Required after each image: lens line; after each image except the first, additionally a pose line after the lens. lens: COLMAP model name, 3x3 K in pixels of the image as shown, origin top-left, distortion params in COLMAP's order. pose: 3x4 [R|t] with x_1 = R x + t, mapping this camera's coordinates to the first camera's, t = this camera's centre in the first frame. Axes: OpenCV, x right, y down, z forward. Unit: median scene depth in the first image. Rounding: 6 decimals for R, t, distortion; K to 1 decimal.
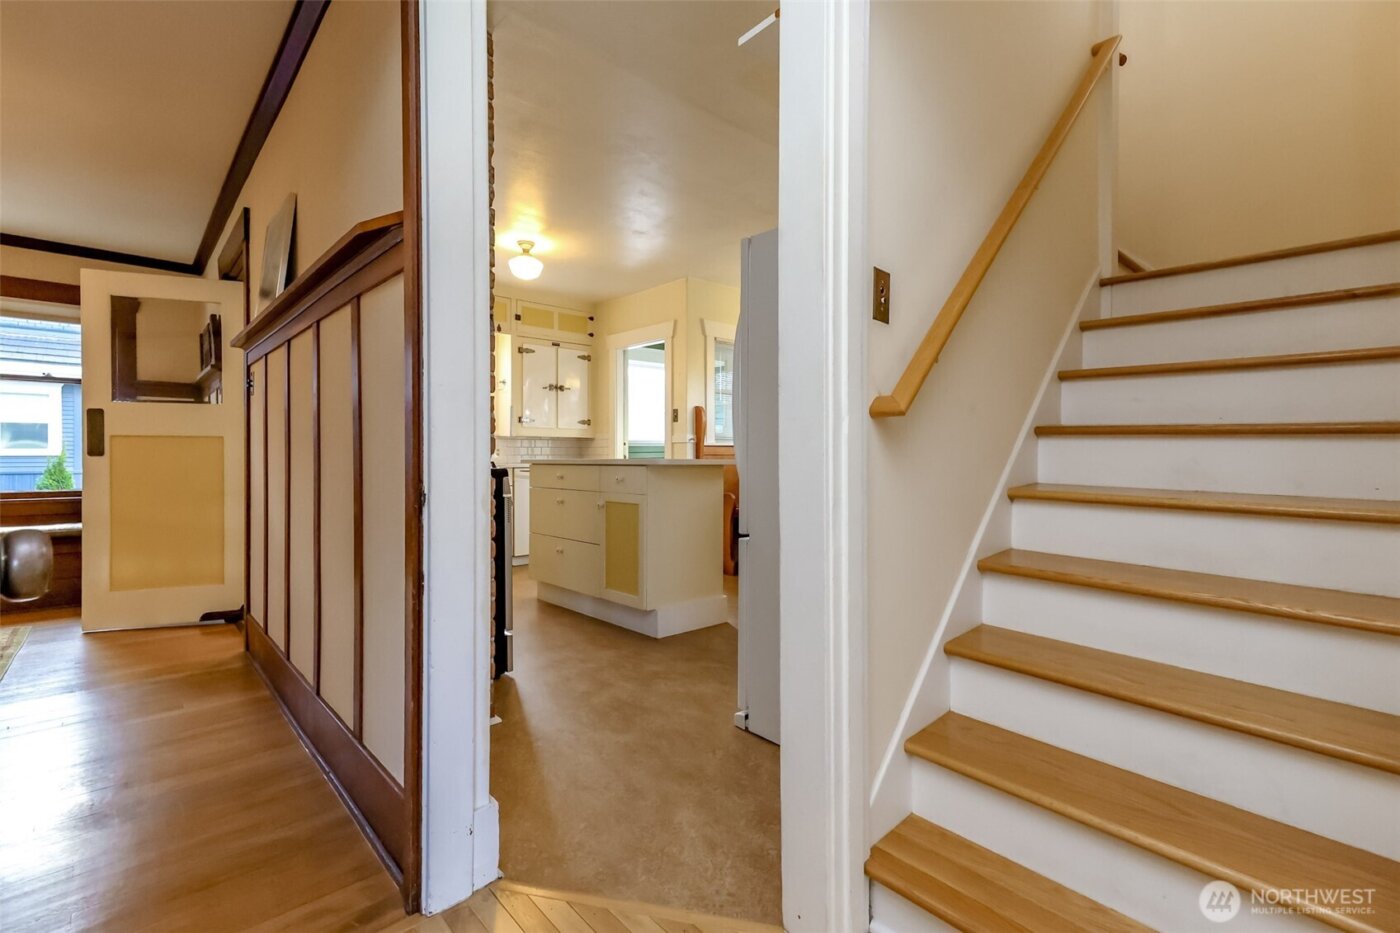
lens RADIAL K [[634.0, 0, 699.0], [0, 634.0, 458.5], [0, 0, 1]] dist [0.023683, -0.000004]
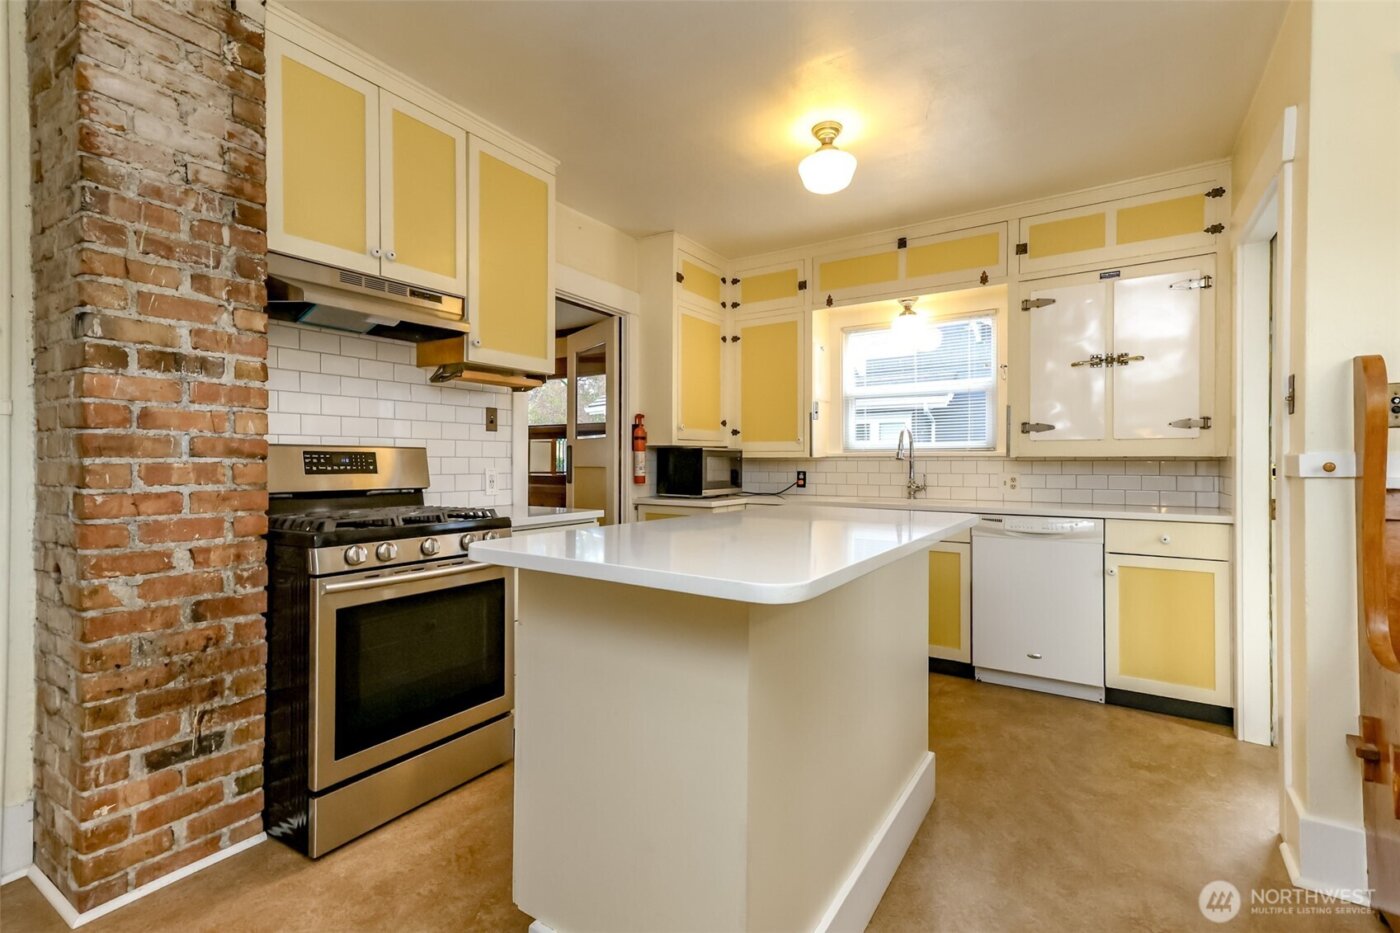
lens RADIAL K [[634.0, 0, 702.7], [0, 634.0, 460.5], [0, 0, 1]] dist [0.023683, -0.000004]
pose [[0.247460, 0.002045, -0.968896, 0.194230], [-0.013342, 0.999910, -0.001298, -0.025907], [0.968806, 0.013248, 0.247465, 0.562018]]
